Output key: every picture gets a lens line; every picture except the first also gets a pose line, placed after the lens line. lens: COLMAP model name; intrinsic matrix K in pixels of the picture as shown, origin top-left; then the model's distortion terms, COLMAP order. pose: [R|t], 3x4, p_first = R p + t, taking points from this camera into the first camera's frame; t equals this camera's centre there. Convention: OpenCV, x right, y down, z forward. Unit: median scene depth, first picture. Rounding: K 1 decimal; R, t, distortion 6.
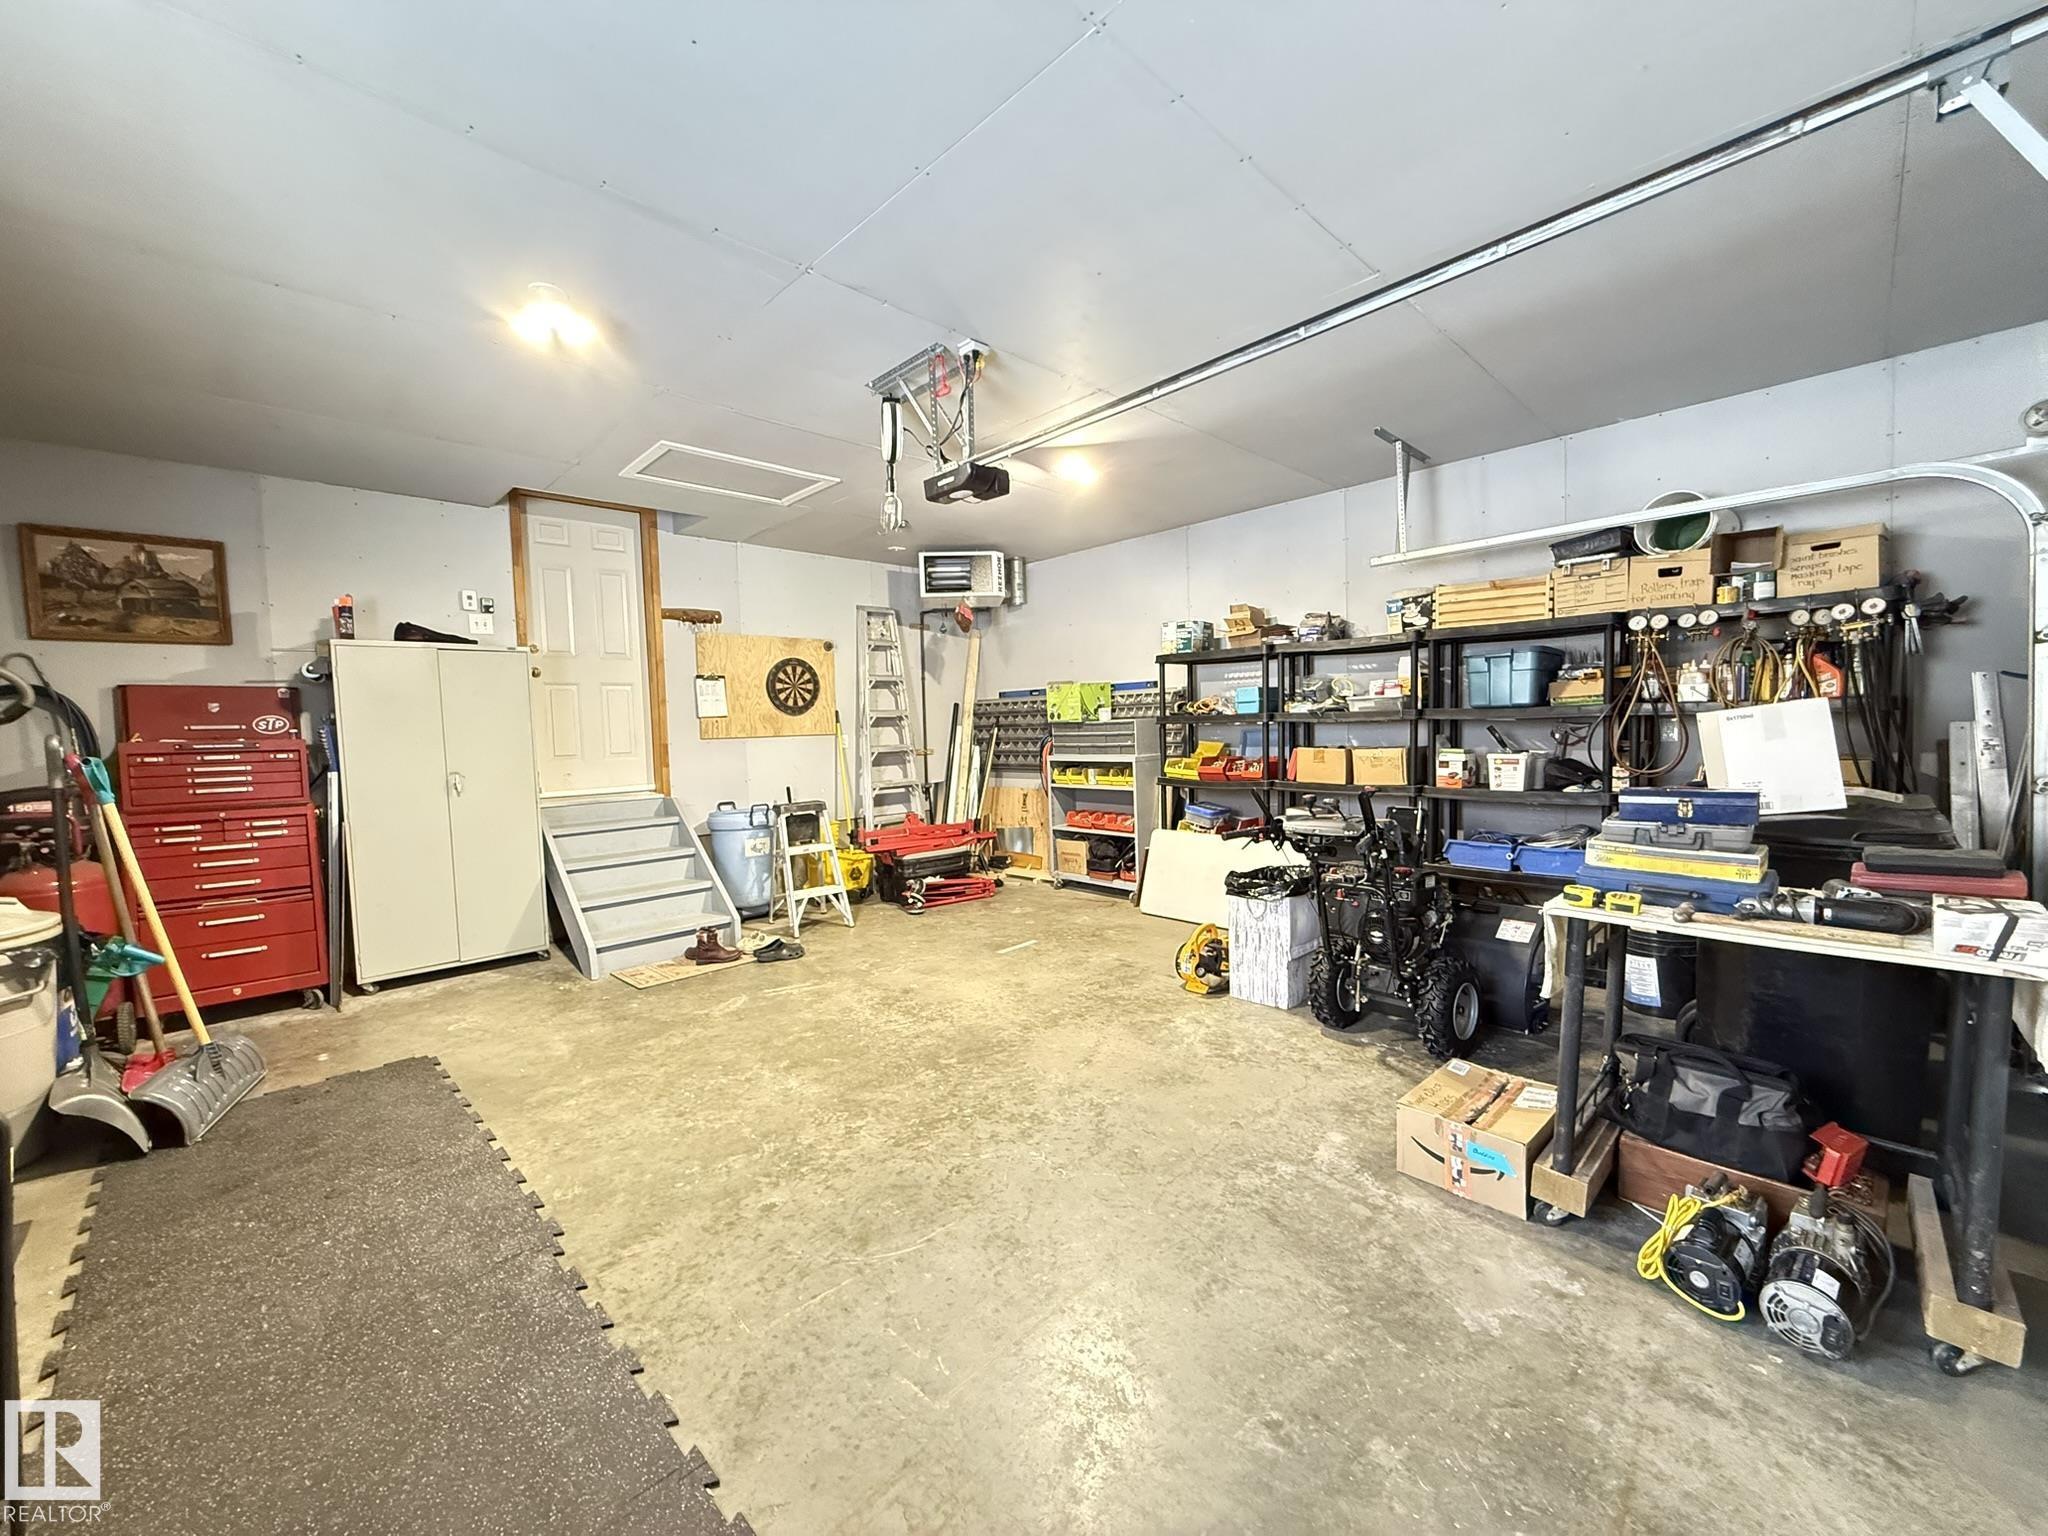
lens RADIAL K [[819.5, 0, 1016.4], [0, 819.5, 774.4], [0, 0, 1]] dist [0.000278, 0.000003]
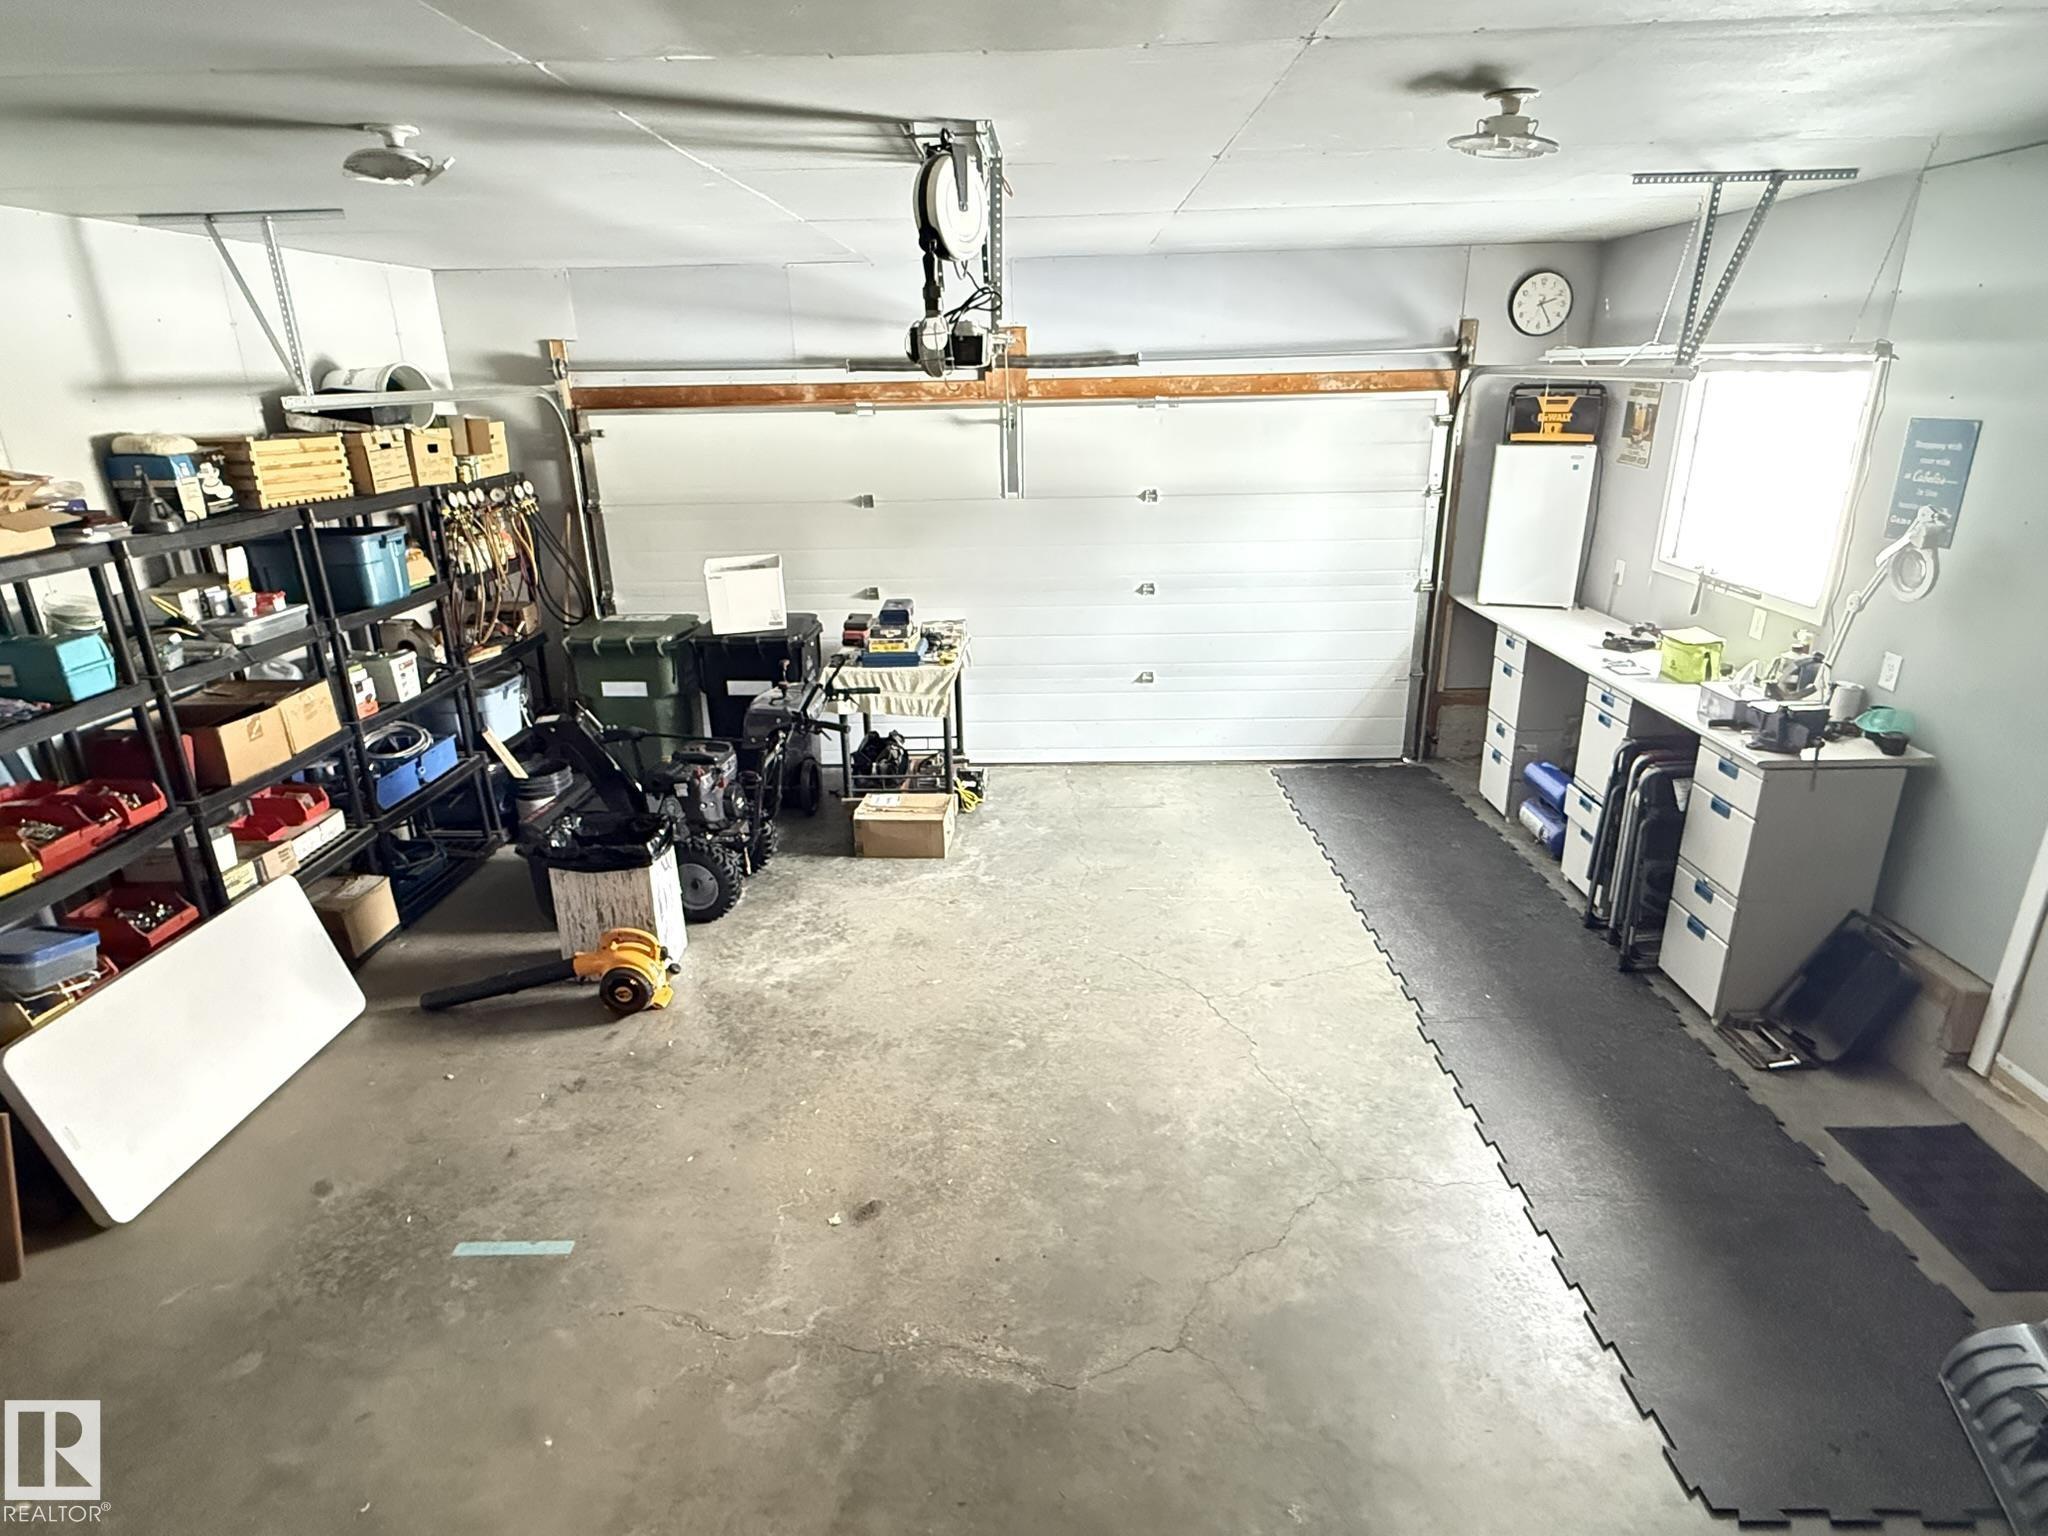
lens RADIAL K [[1076.0, 0, 1023.6], [0, 1076.0, 766.2], [0, 0, 1]] dist [-0.000272, 0.000118]
pose [[-0.697759, -0.206348, 0.685968, -0.616631], [0.078315, 0.929897, 0.359386, -0.258142], [-0.712038, 0.304486, -0.632684, 1.231314]]
